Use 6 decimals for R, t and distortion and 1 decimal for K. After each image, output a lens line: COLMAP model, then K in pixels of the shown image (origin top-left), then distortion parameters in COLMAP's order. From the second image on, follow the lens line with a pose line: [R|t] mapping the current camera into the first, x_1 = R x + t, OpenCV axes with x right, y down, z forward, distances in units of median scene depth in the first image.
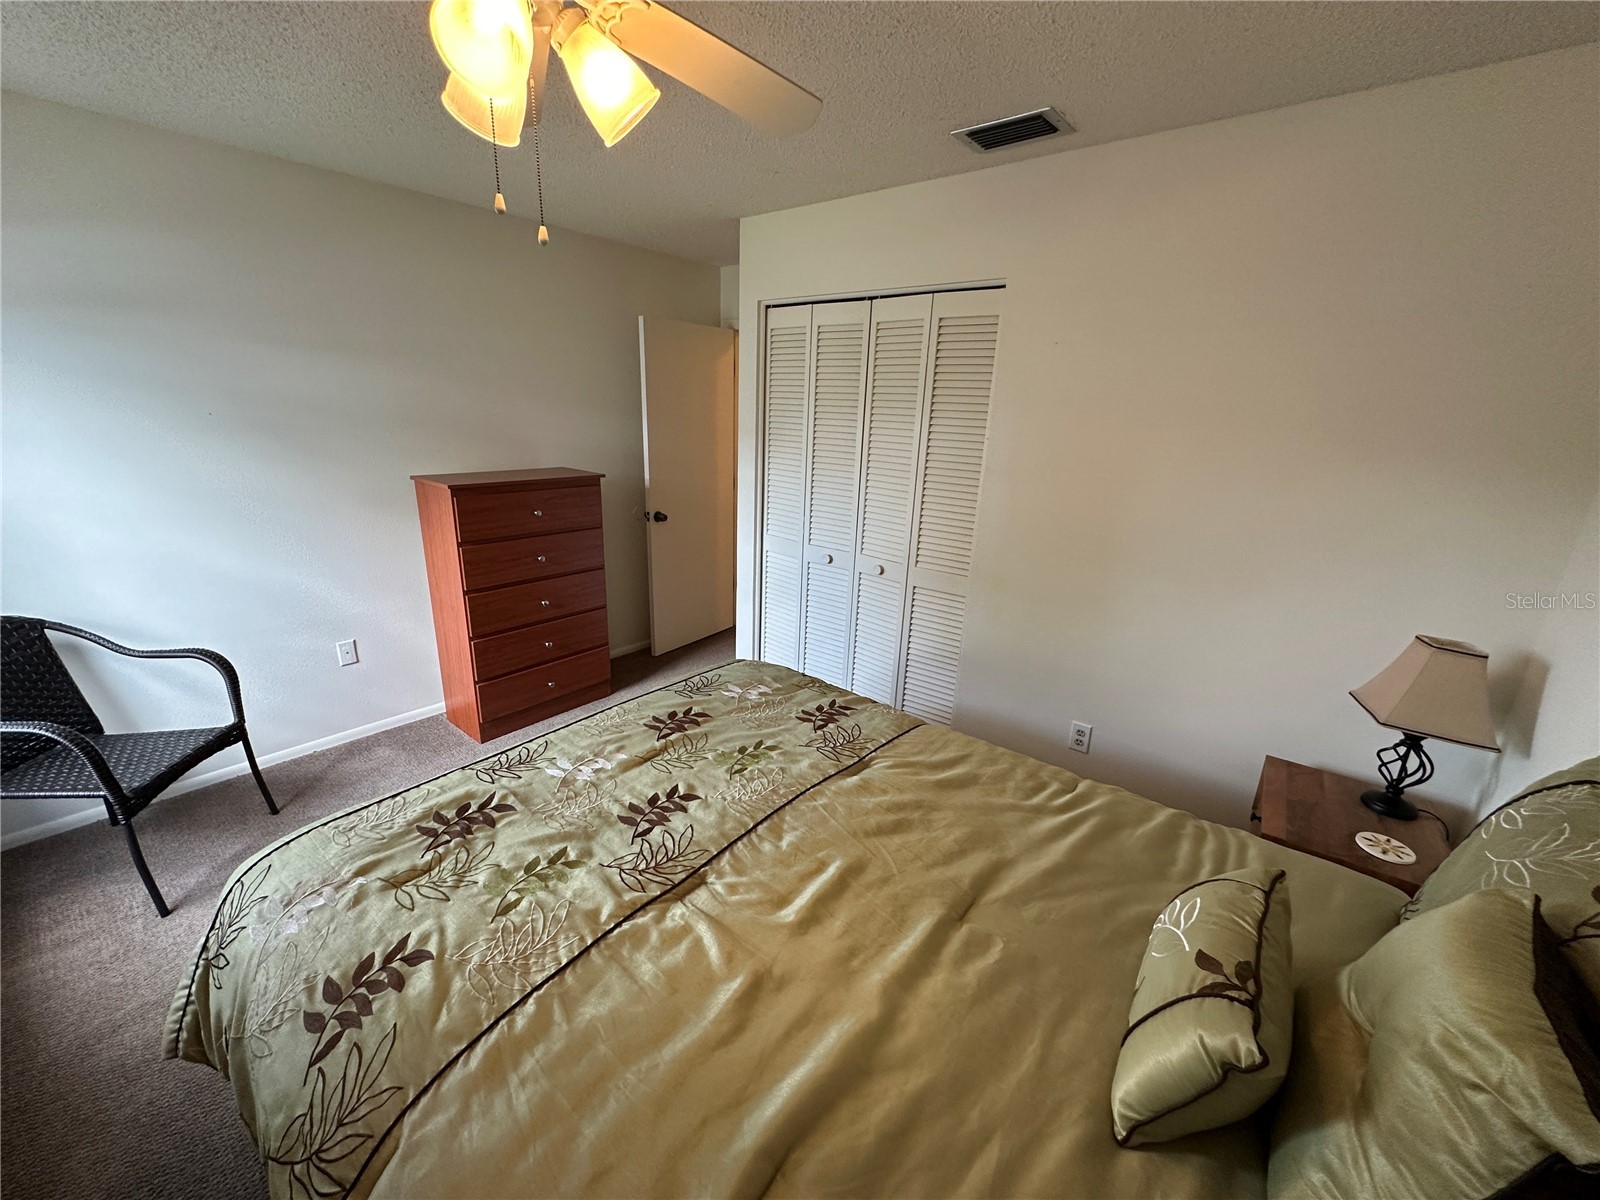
lens RADIAL K [[638.0, 0, 800.0], [0, 638.0, 600.0], [0, 0, 1]] dist [-0.002838, -0.000464]
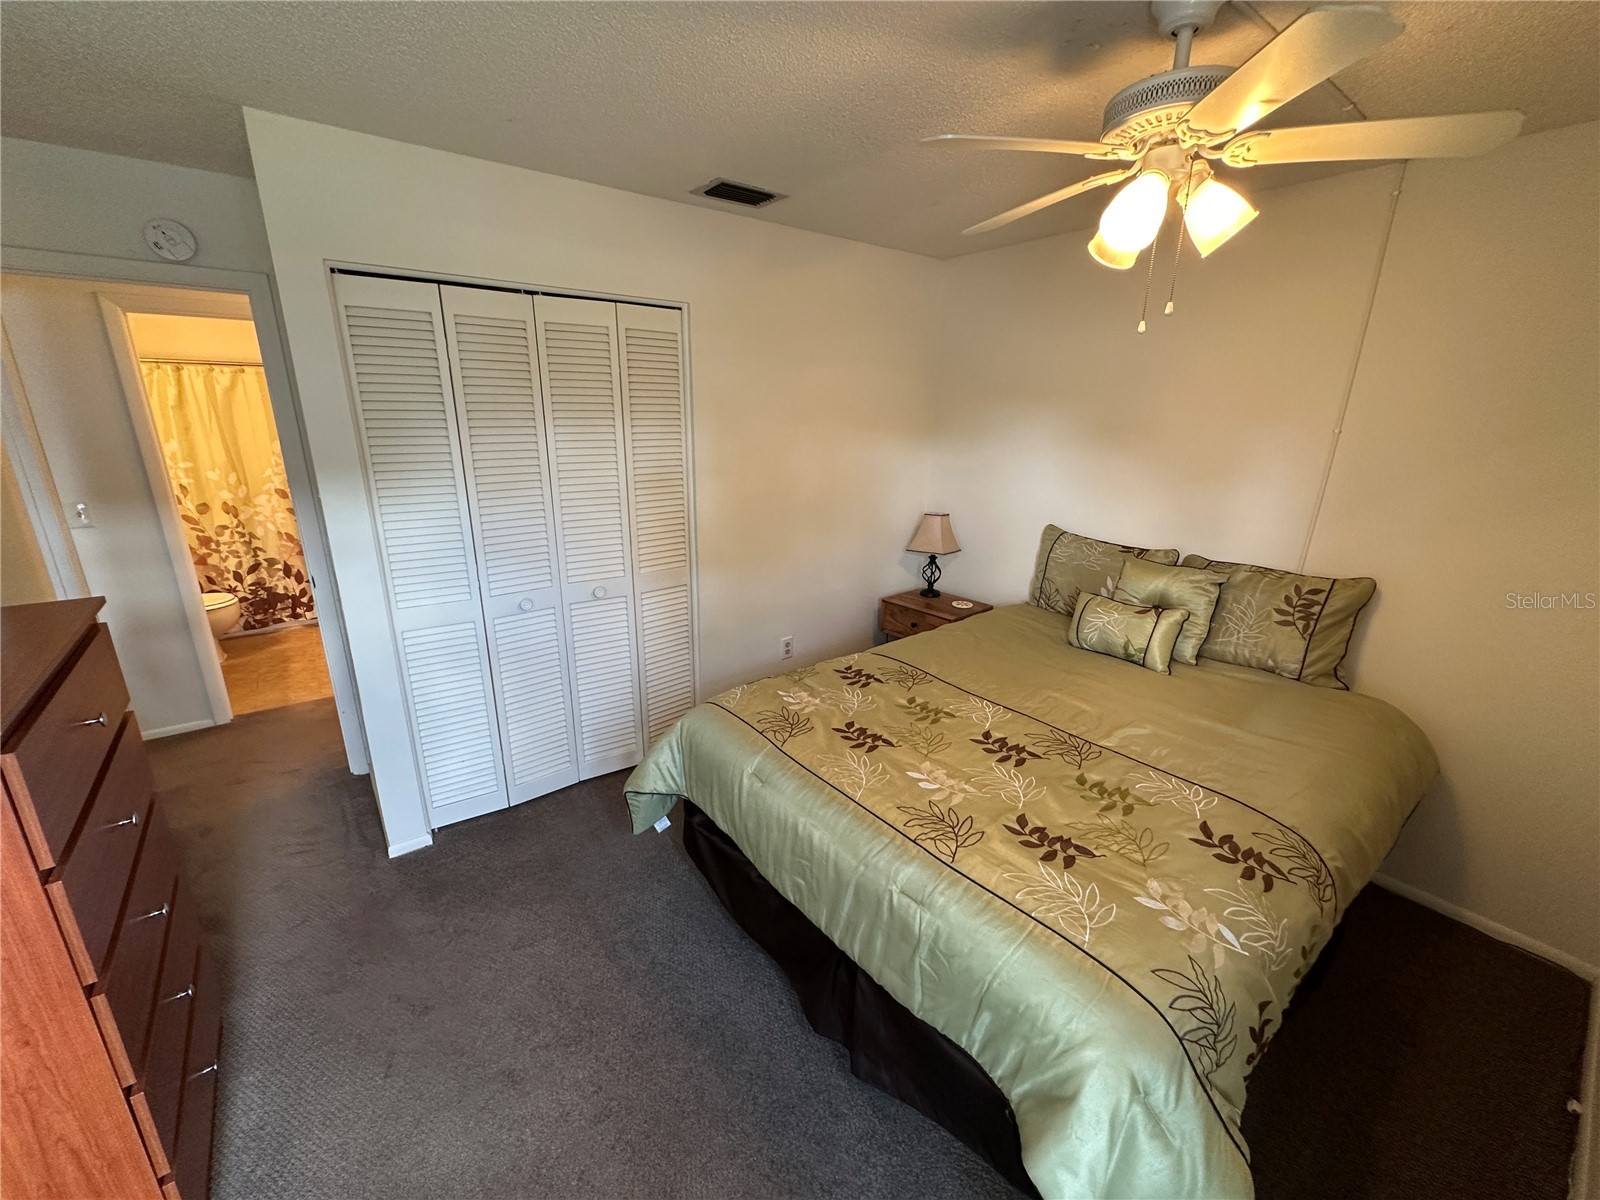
lens RADIAL K [[638.0, 0, 800.0], [0, 638.0, 600.0], [0, 0, 1]] dist [-0.002838, -0.000464]
pose [[0.212138, -0.313904, 0.925452, -1.352690], [0.284807, 0.925755, 0.248721, -0.367706], [-0.934817, 0.210812, 0.285790, 0.924411]]
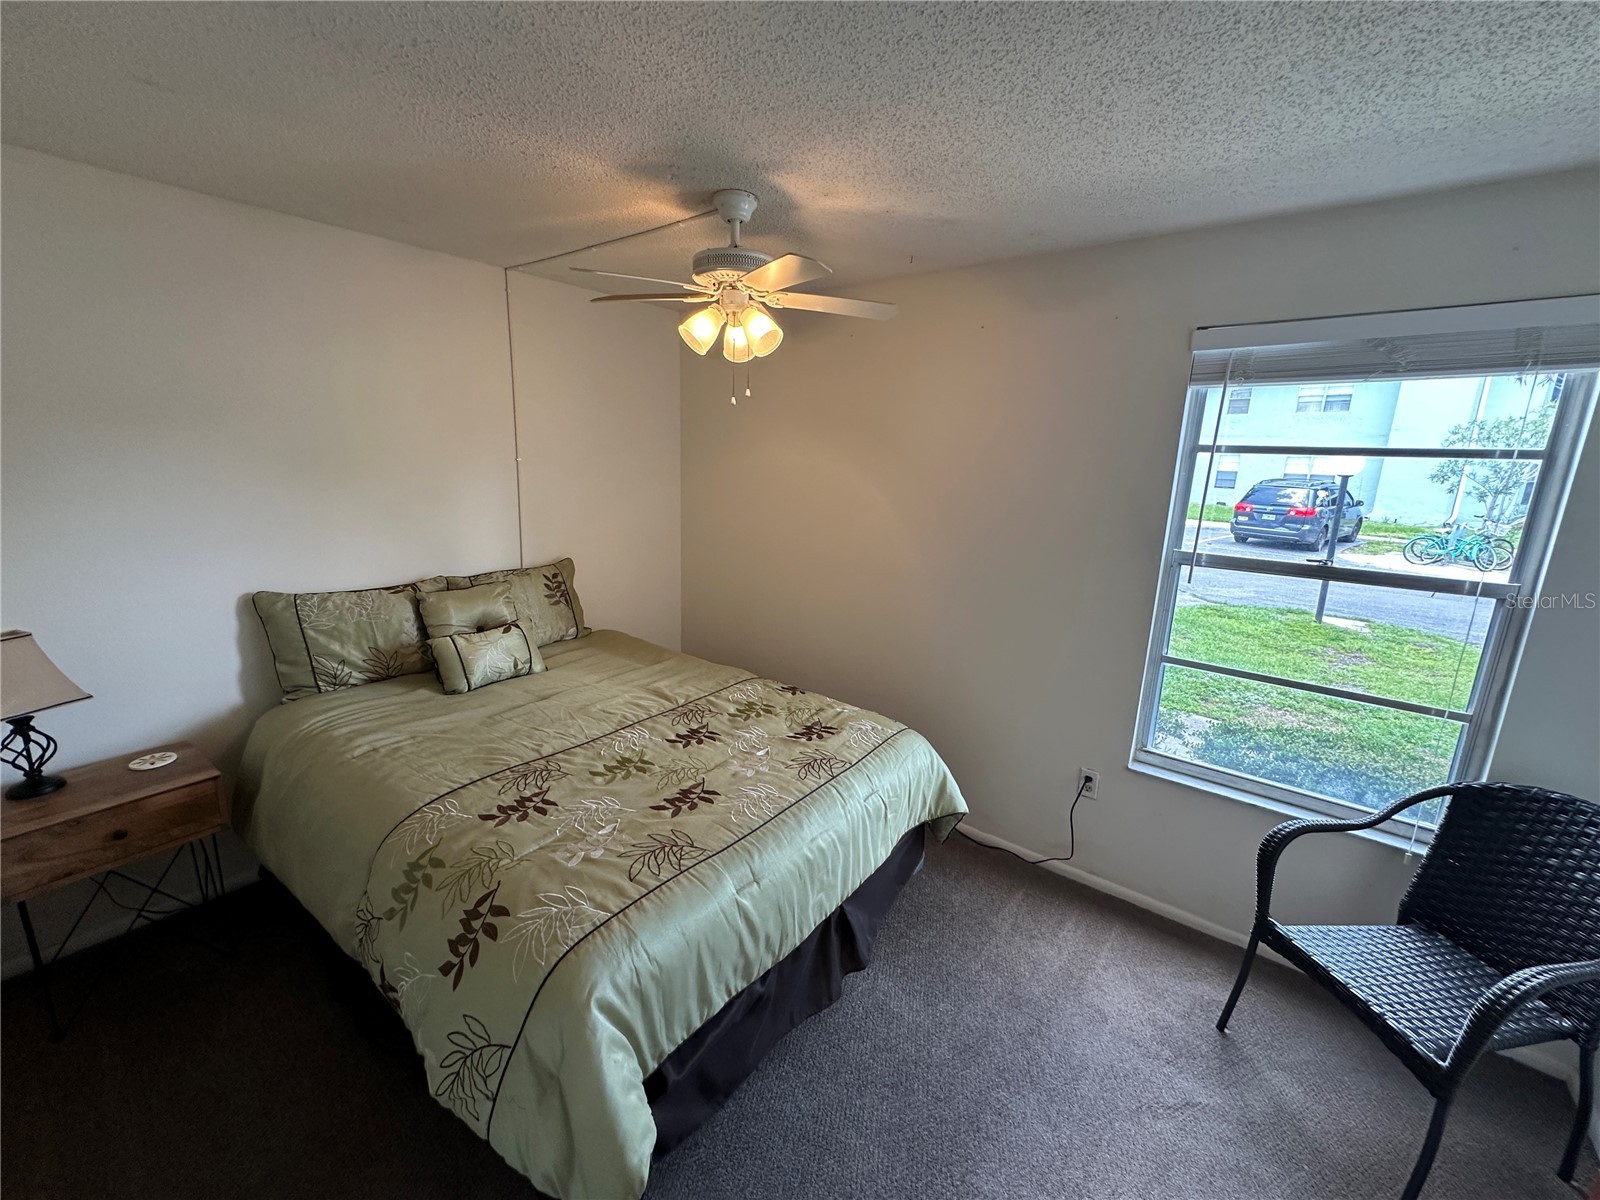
lens RADIAL K [[638.0, 0, 800.0], [0, 638.0, 600.0], [0, 0, 1]] dist [-0.002838, -0.000464]
pose [[-0.997214, -0.062305, -0.041010, -0.375255], [-0.074478, 0.861787, 0.501773, -0.700851], [0.004079, 0.503430, -0.864026, 2.073709]]
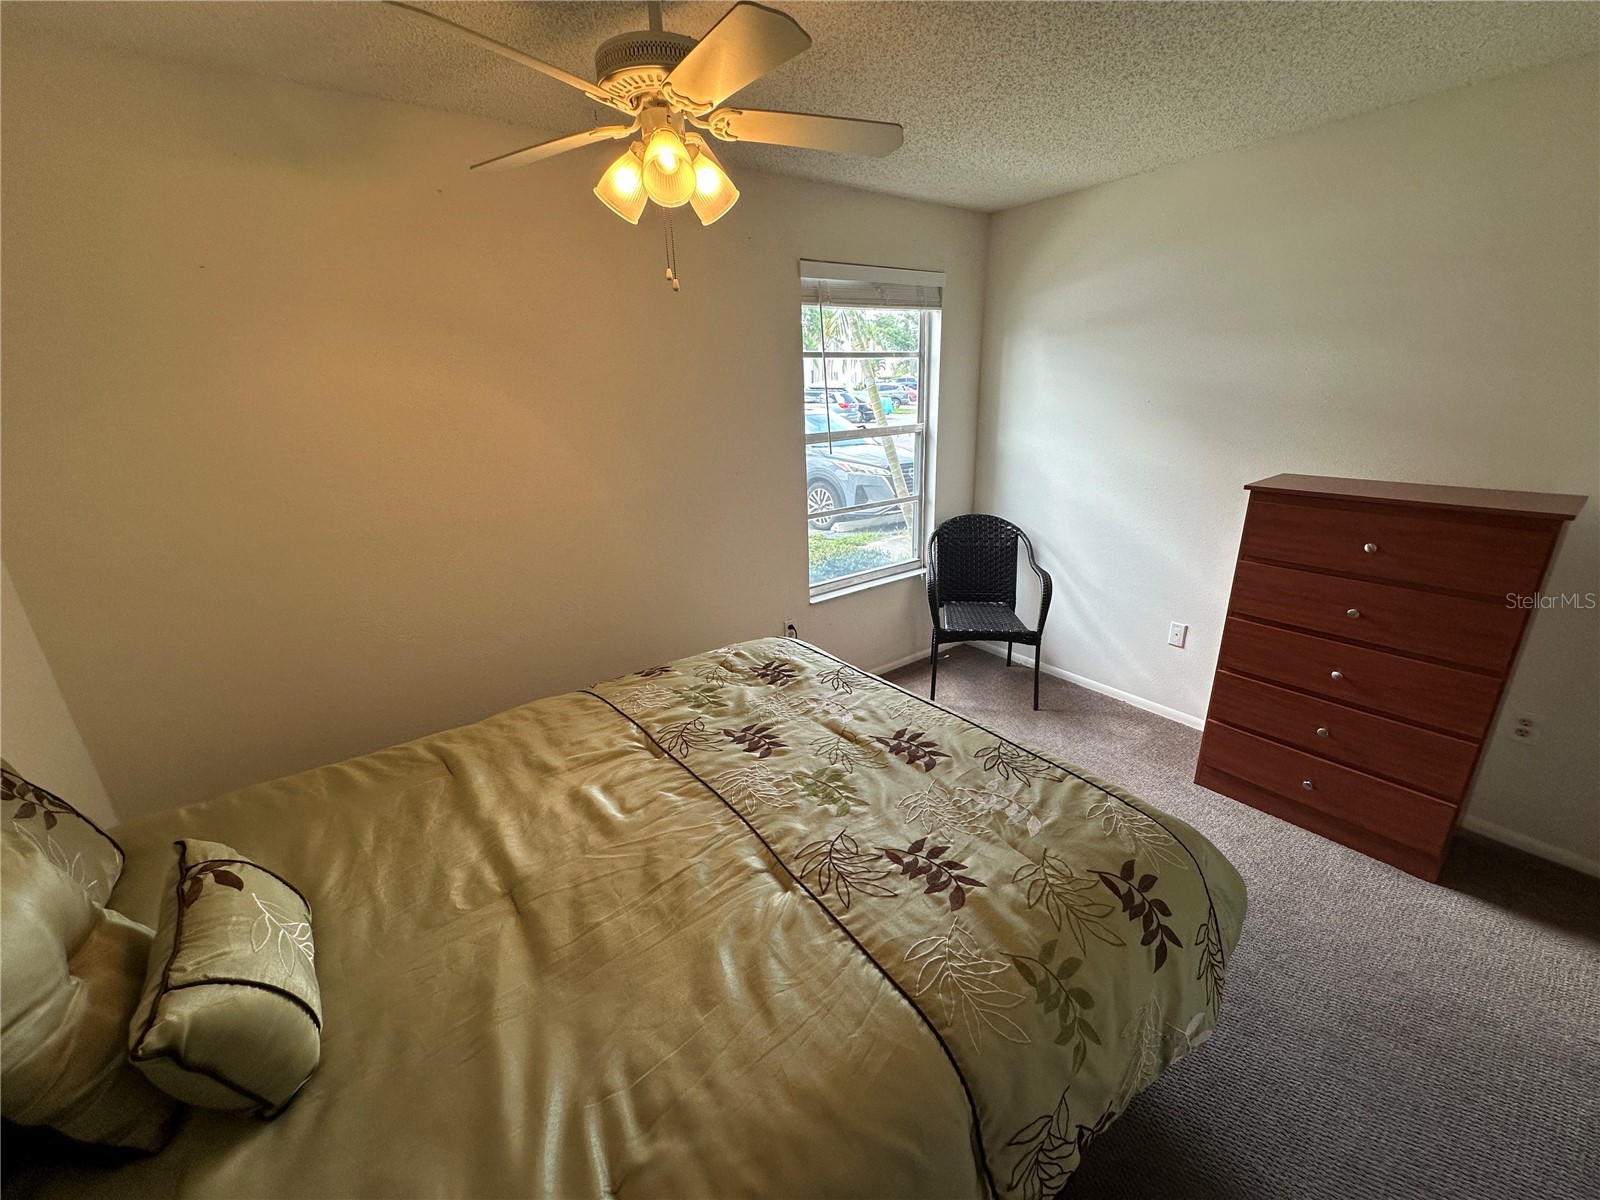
lens RADIAL K [[642.6, 0, 794.1], [0, 642.6, 597.8], [0, 0, 1]] dist [-0.001524, -0.000176]
pose [[-0.237720, 0.281465, -0.929659, 0.760732], [-0.267974, 0.900948, 0.341295, -0.316167], [0.933638, 0.330257, -0.138748, 1.108031]]
